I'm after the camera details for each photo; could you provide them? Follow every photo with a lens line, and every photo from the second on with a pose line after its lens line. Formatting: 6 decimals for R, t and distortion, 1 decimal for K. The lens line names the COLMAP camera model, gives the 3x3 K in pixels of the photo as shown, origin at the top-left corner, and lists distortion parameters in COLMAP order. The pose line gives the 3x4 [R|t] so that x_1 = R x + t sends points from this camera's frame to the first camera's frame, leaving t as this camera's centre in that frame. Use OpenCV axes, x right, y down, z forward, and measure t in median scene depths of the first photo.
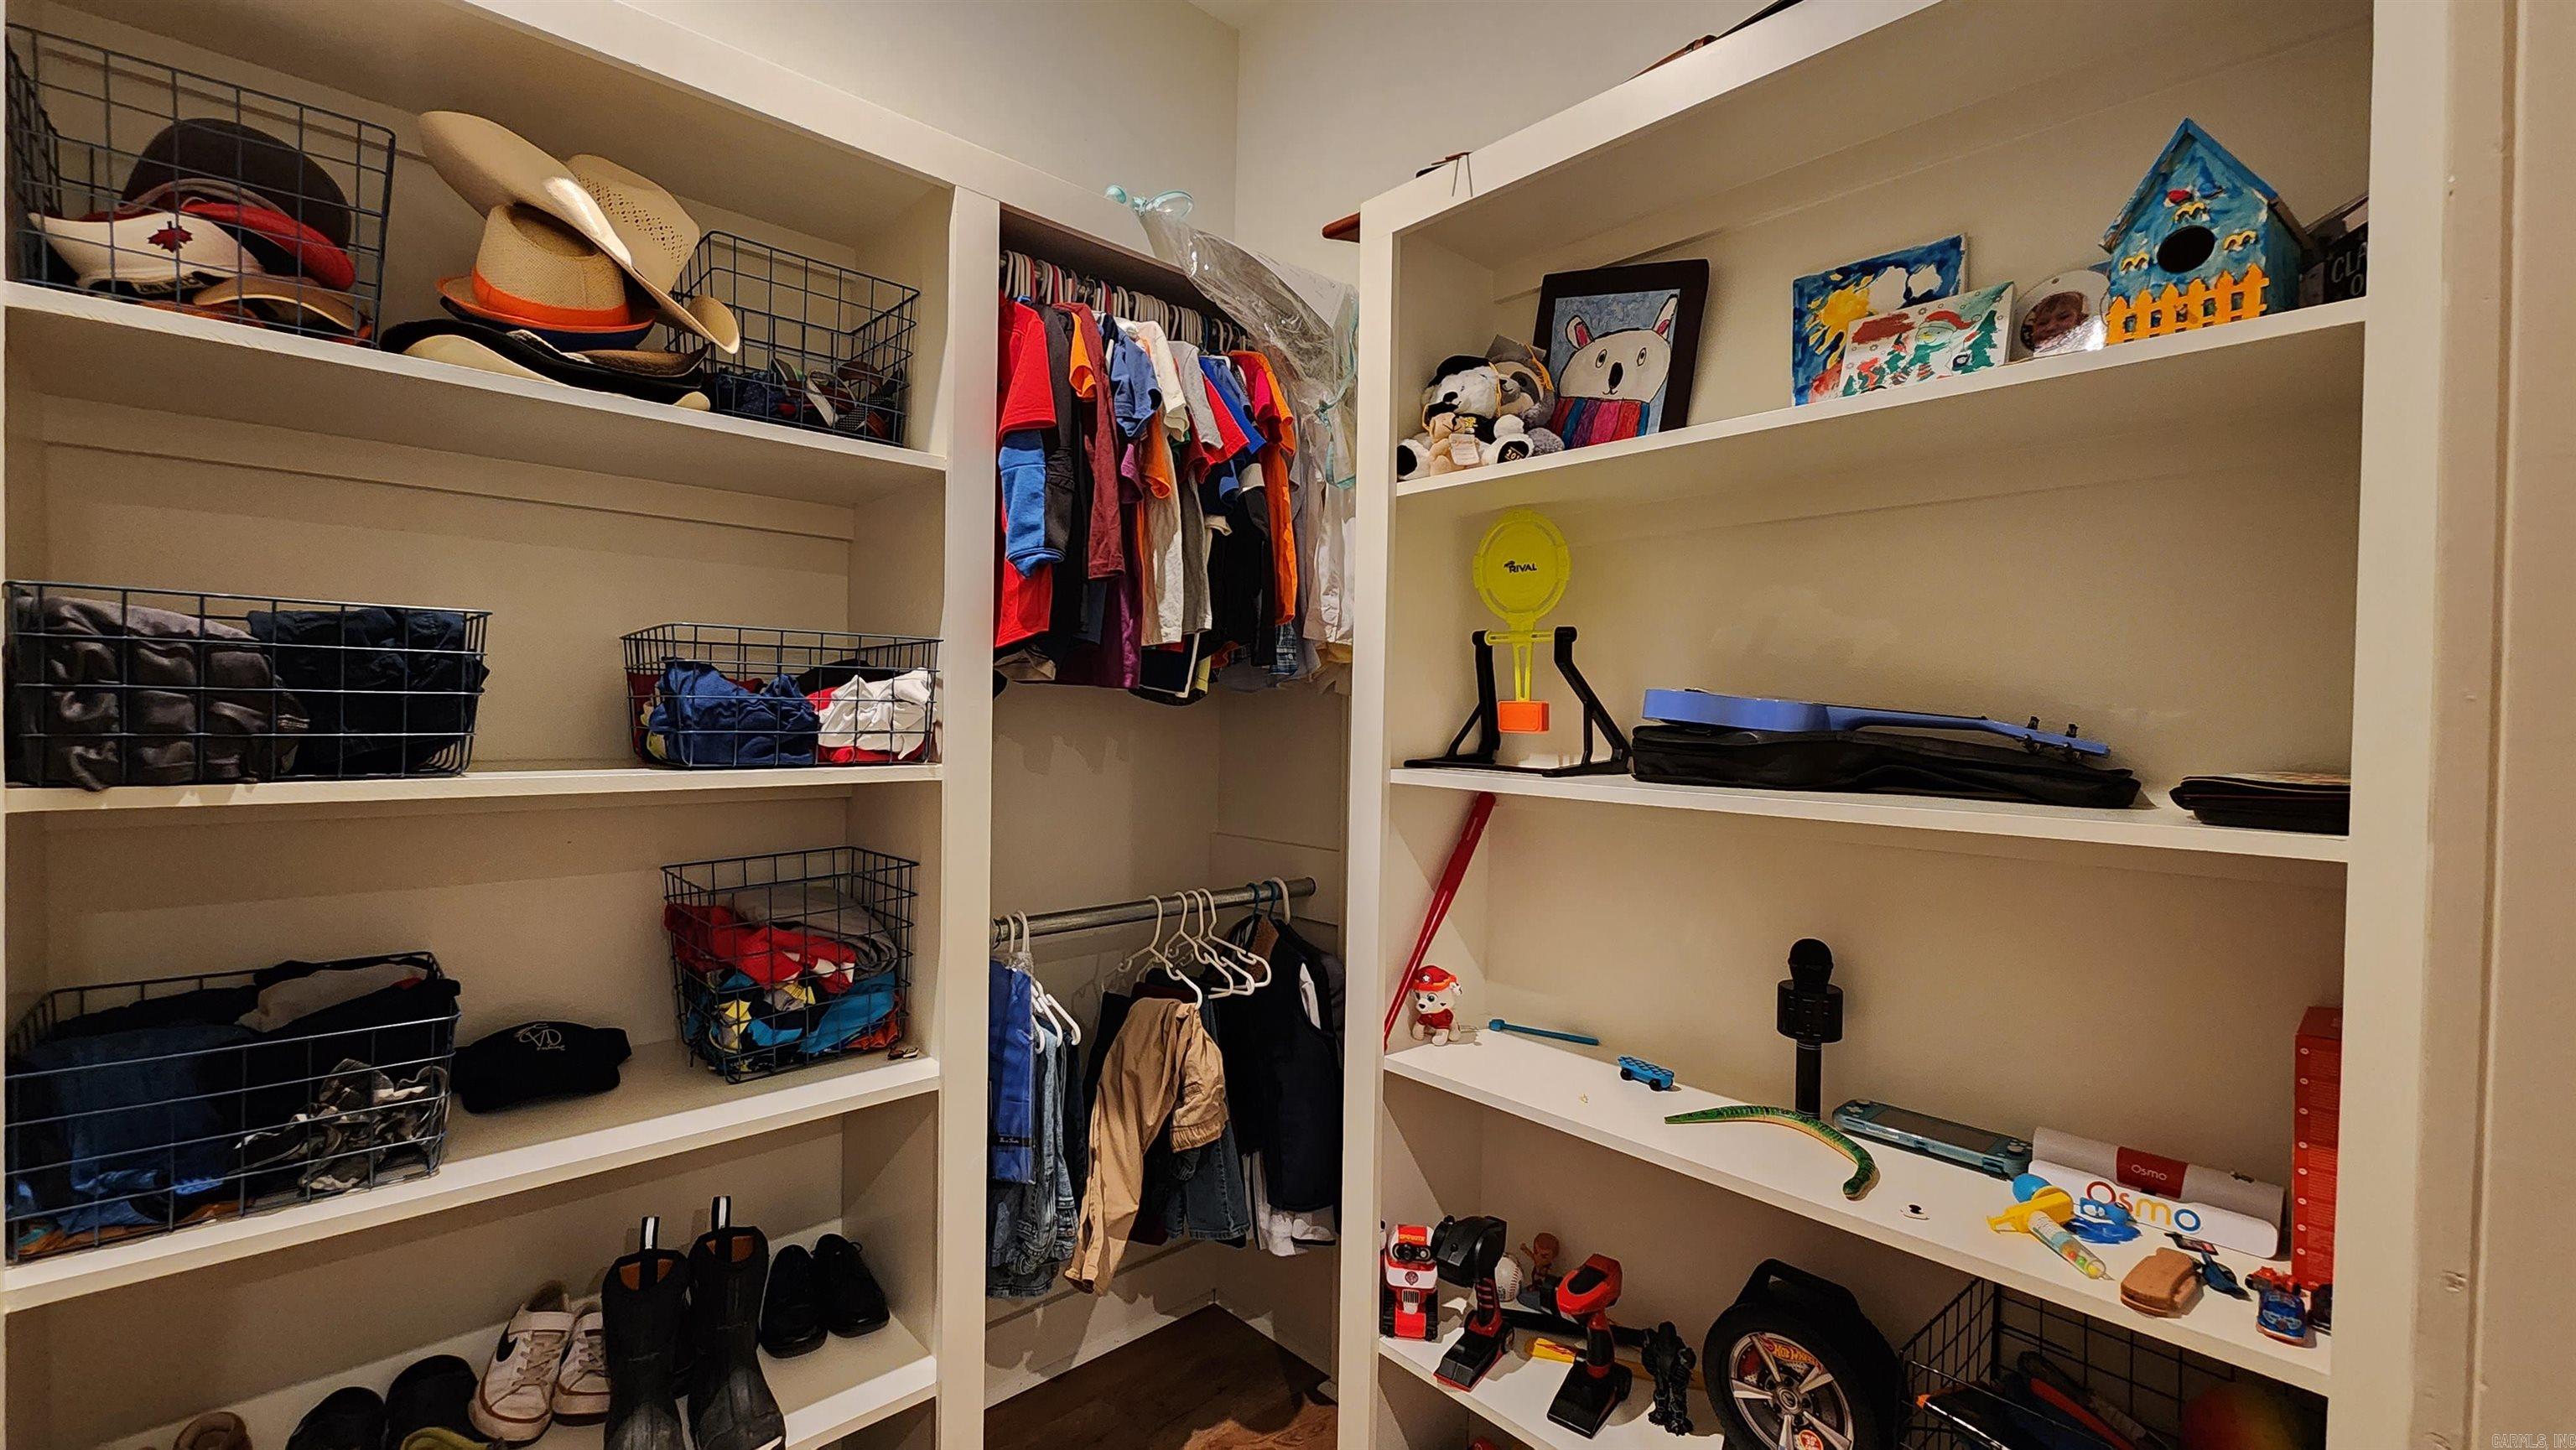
lens RADIAL K [[1062.8, 0, 1286.0], [0, 1062.8, 720.0], [0, 0, 1]] dist [0.001886, -0.000939]
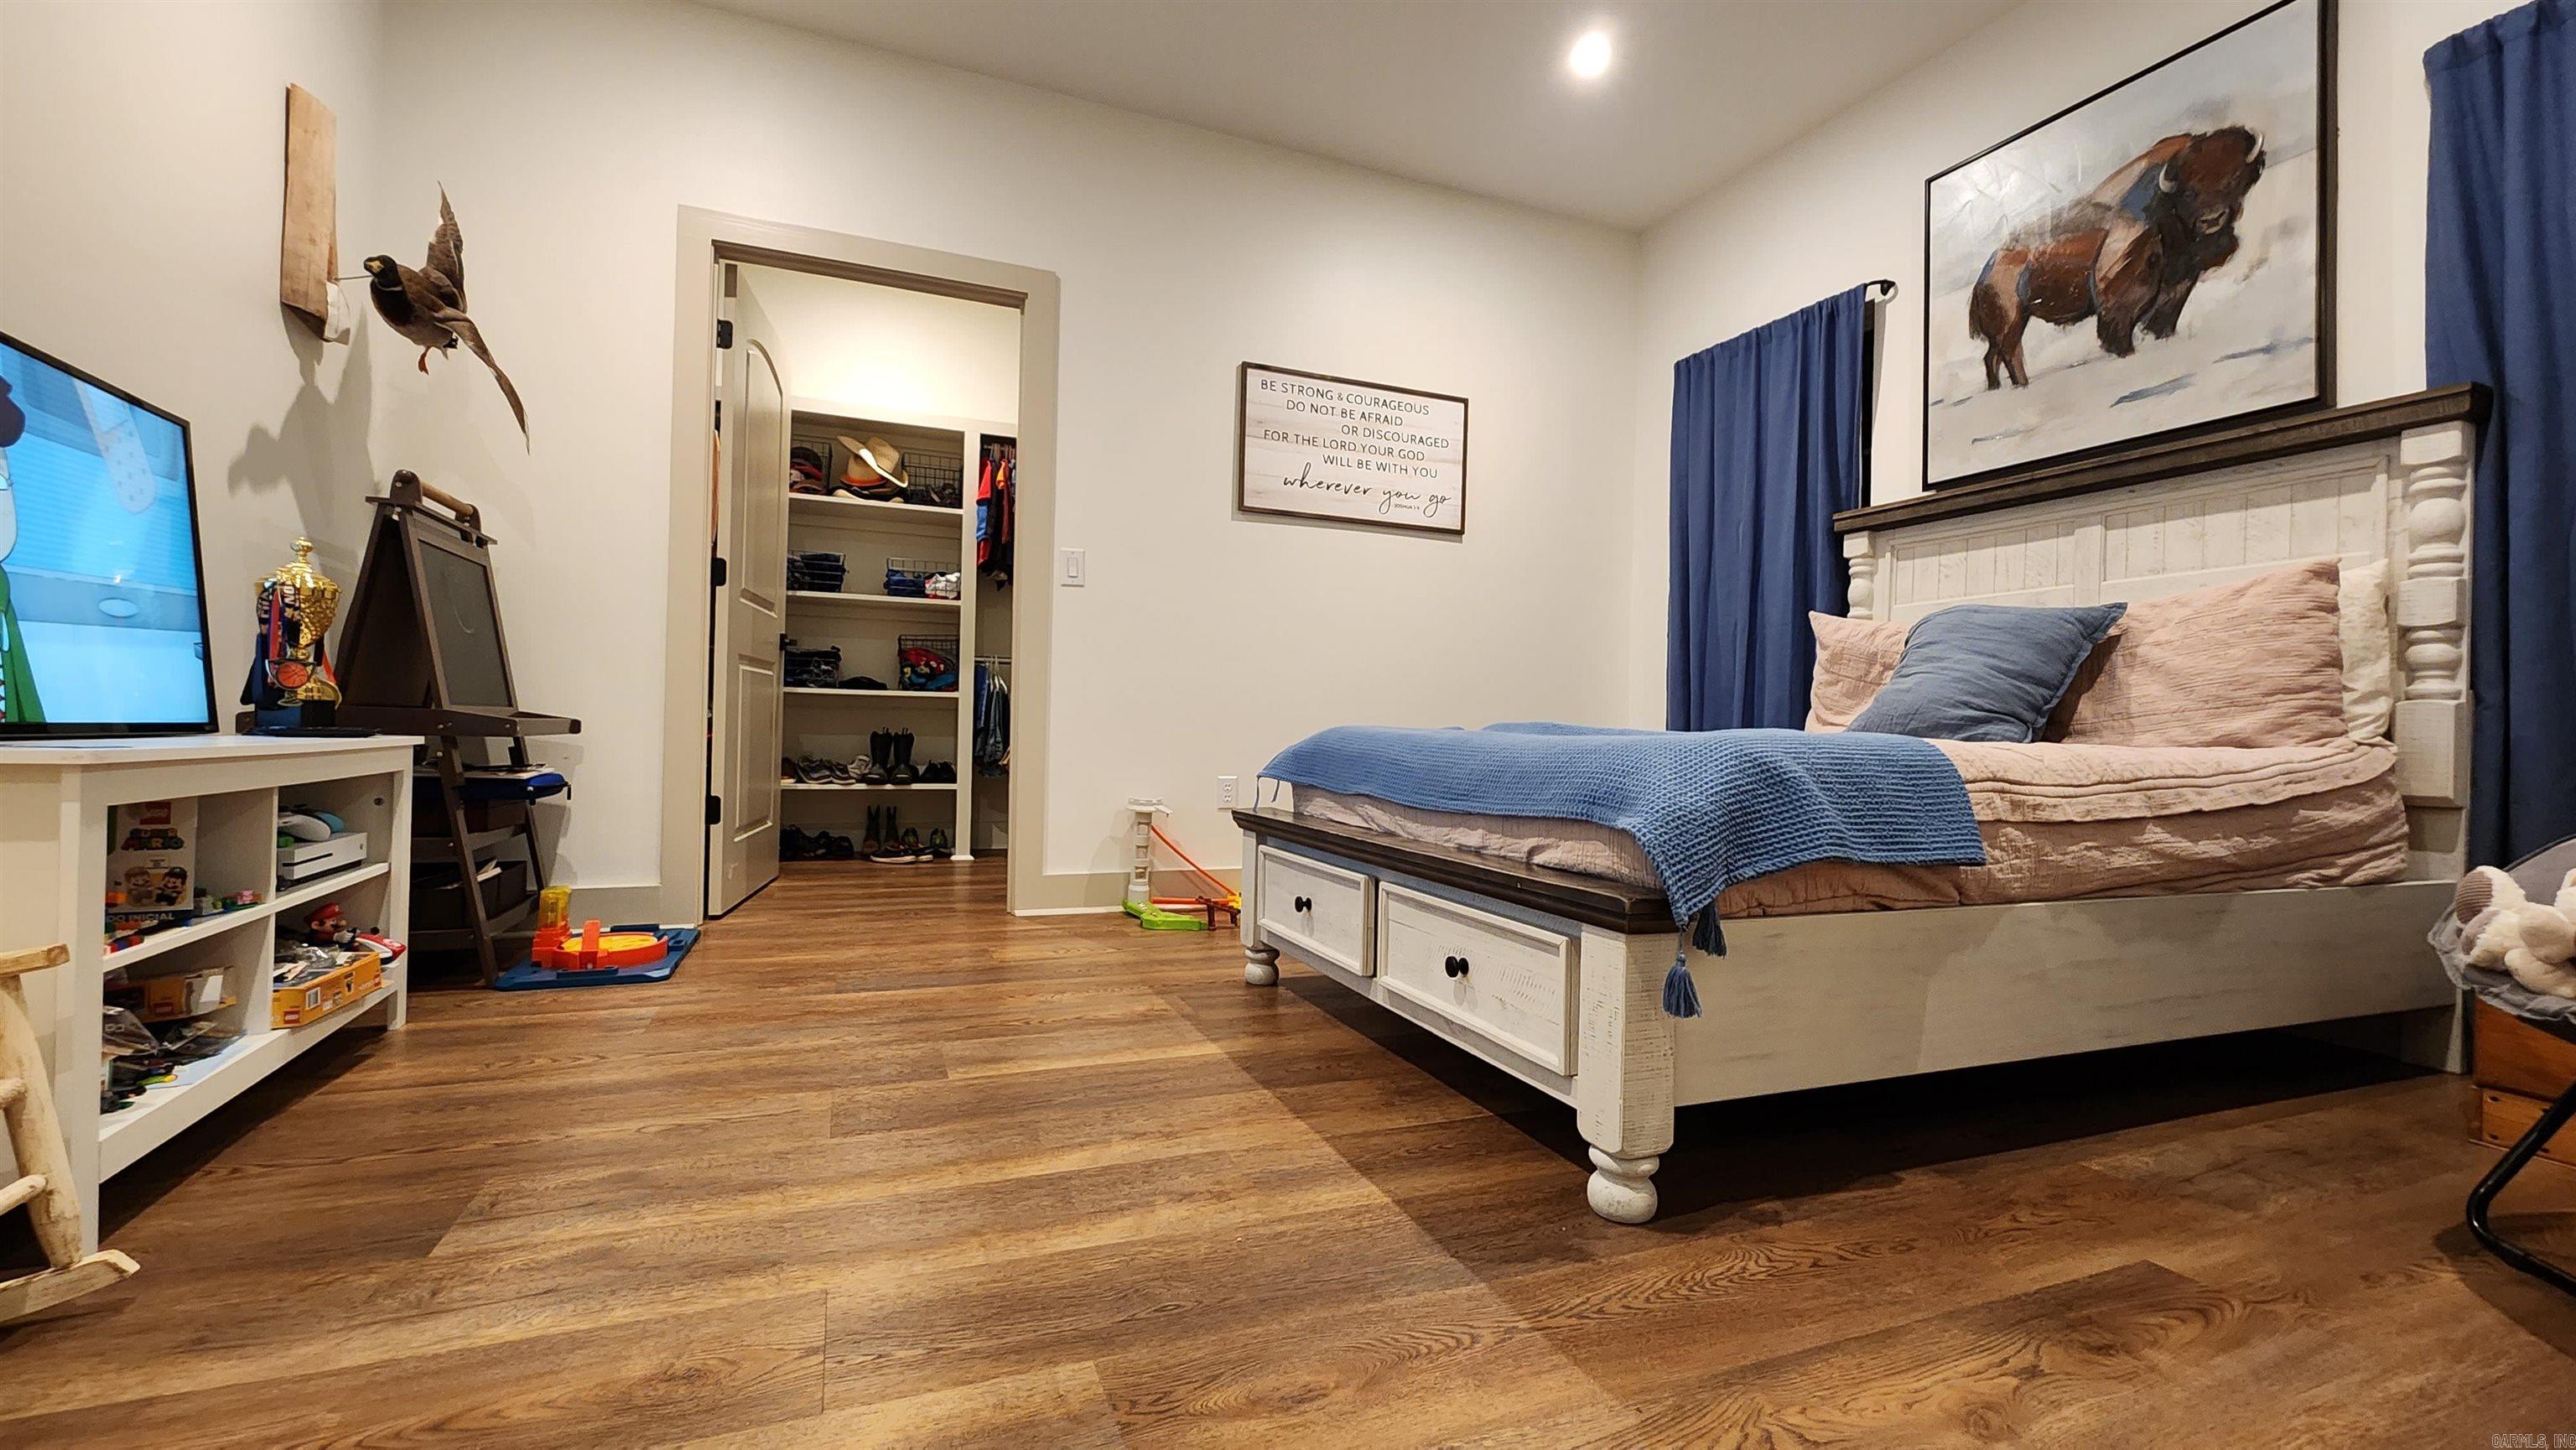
lens RADIAL K [[1062.8, 0, 1294.6], [0, 1062.8, 730.7], [0, 0, 1]] dist [0.001886, -0.000939]
pose [[0.933938, -0.000677, -0.357434, 2.001601], [-0.010982, 0.999472, -0.030590, 0.583819], [0.357266, 0.032494, 0.933437, -1.882982]]
